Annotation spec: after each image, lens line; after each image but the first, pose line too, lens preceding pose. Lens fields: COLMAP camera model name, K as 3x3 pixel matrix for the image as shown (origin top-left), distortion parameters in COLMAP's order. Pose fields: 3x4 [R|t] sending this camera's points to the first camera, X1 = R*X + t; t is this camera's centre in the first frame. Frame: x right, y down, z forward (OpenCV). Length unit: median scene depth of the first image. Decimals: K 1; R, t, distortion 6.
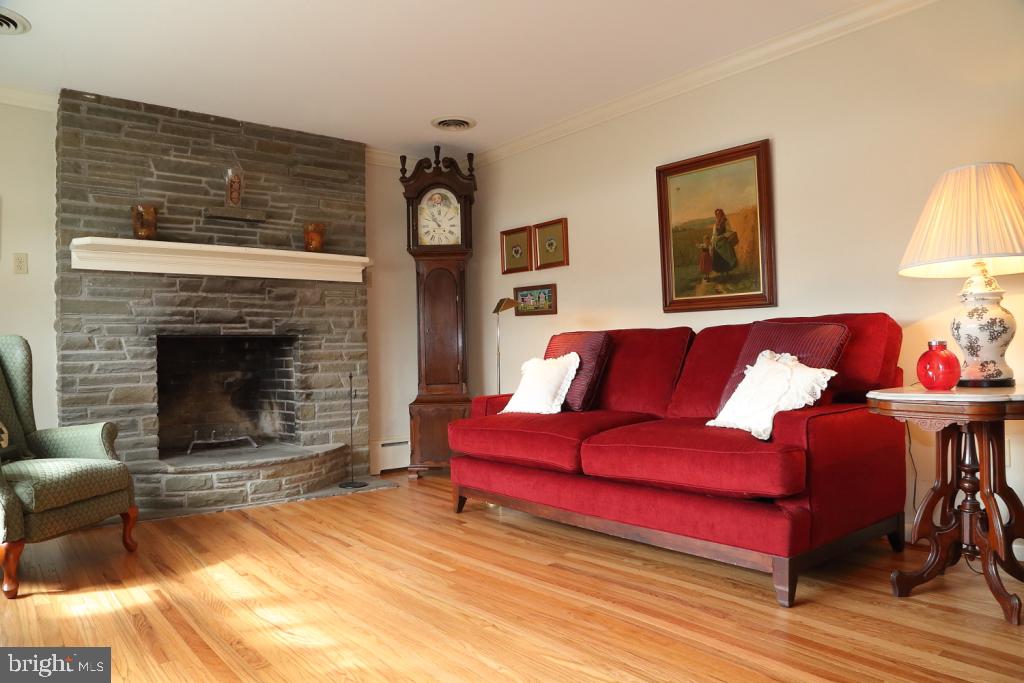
lens RADIAL K [[696.6, 0, 512.0], [0, 696.6, 341.5], [0, 0, 1]] dist [-0.130726, 0.072868]
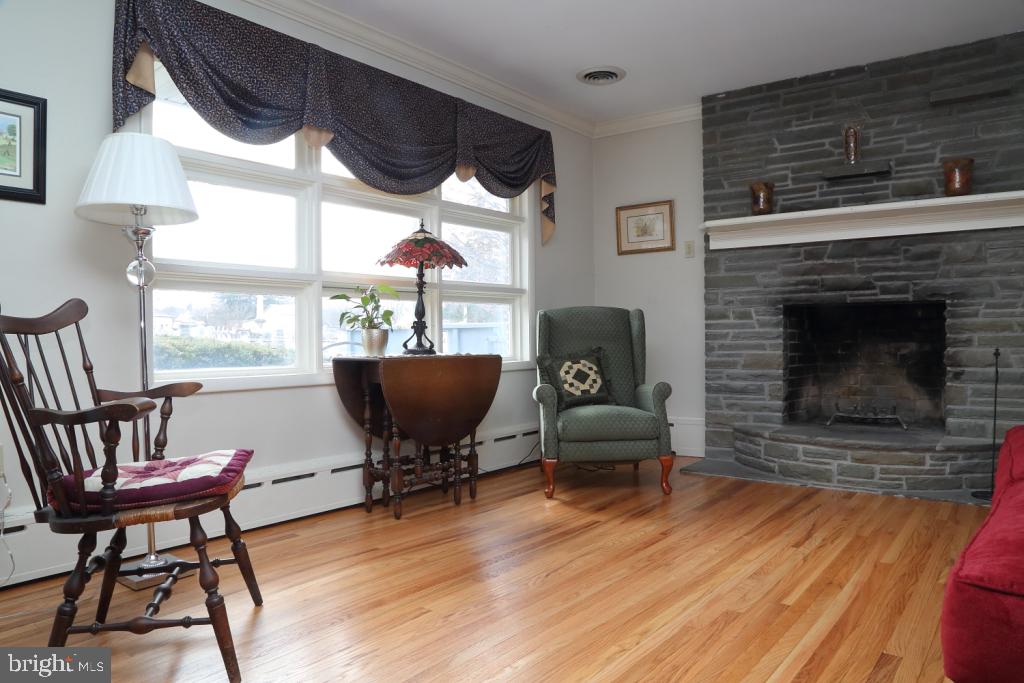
lens RADIAL K [[690.5, 0, 512.0], [0, 690.5, 341.5], [0, 0, 1]] dist [-0.129248, 0.072953]
pose [[0.219915, 0.029684, -0.975067, 0.400736], [0.021579, 0.999144, 0.035284, 0.000908], [0.975280, -0.028801, 0.219087, 0.373512]]
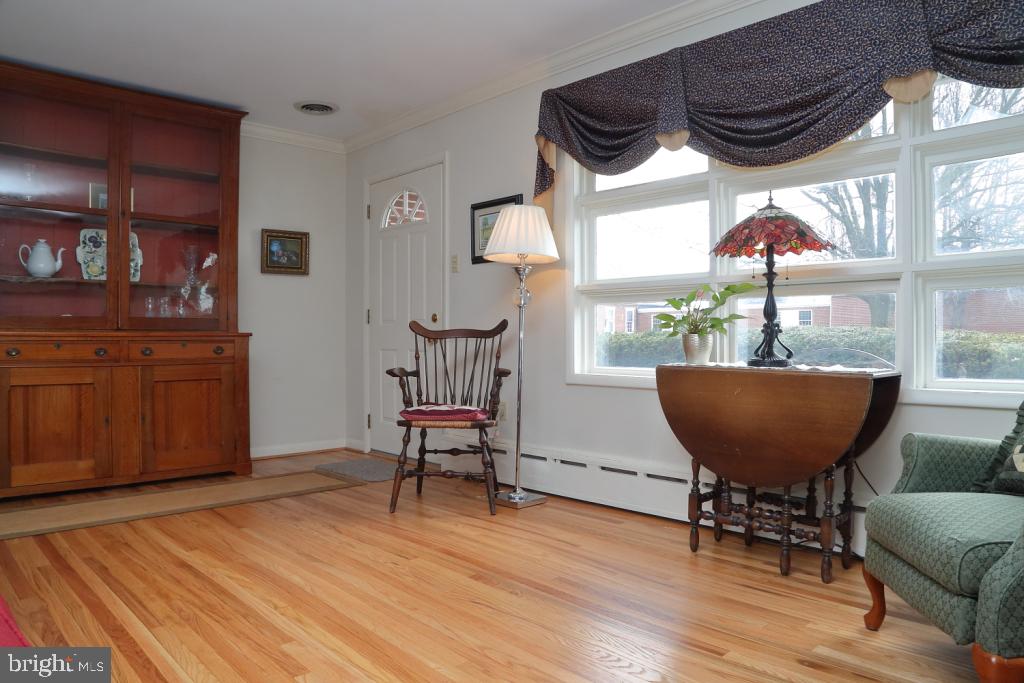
lens RADIAL K [[696.6, 0, 512.0], [0, 696.6, 341.5], [0, 0, 1]] dist [-0.130726, 0.072868]
pose [[-0.996176, 0.022991, -0.084285, -0.161890], [0.024282, 0.999602, -0.014326, 0.024597], [0.083922, -0.016317, -0.996339, 1.096026]]
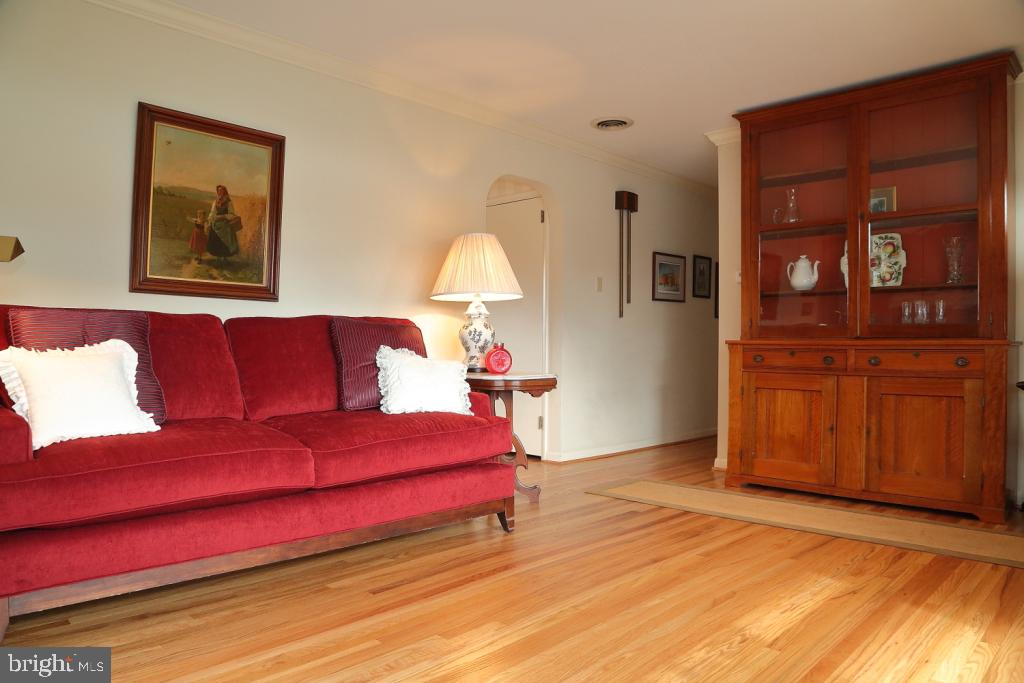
lens RADIAL K [[696.6, 0, 512.0], [0, 696.6, 341.5], [0, 0, 1]] dist [-0.130726, 0.072868]
pose [[-0.128886, 0.028215, 0.991258, -0.569077], [-0.025098, 0.999182, -0.031704, 0.026898], [-0.991342, -0.028965, -0.128072, 0.668332]]
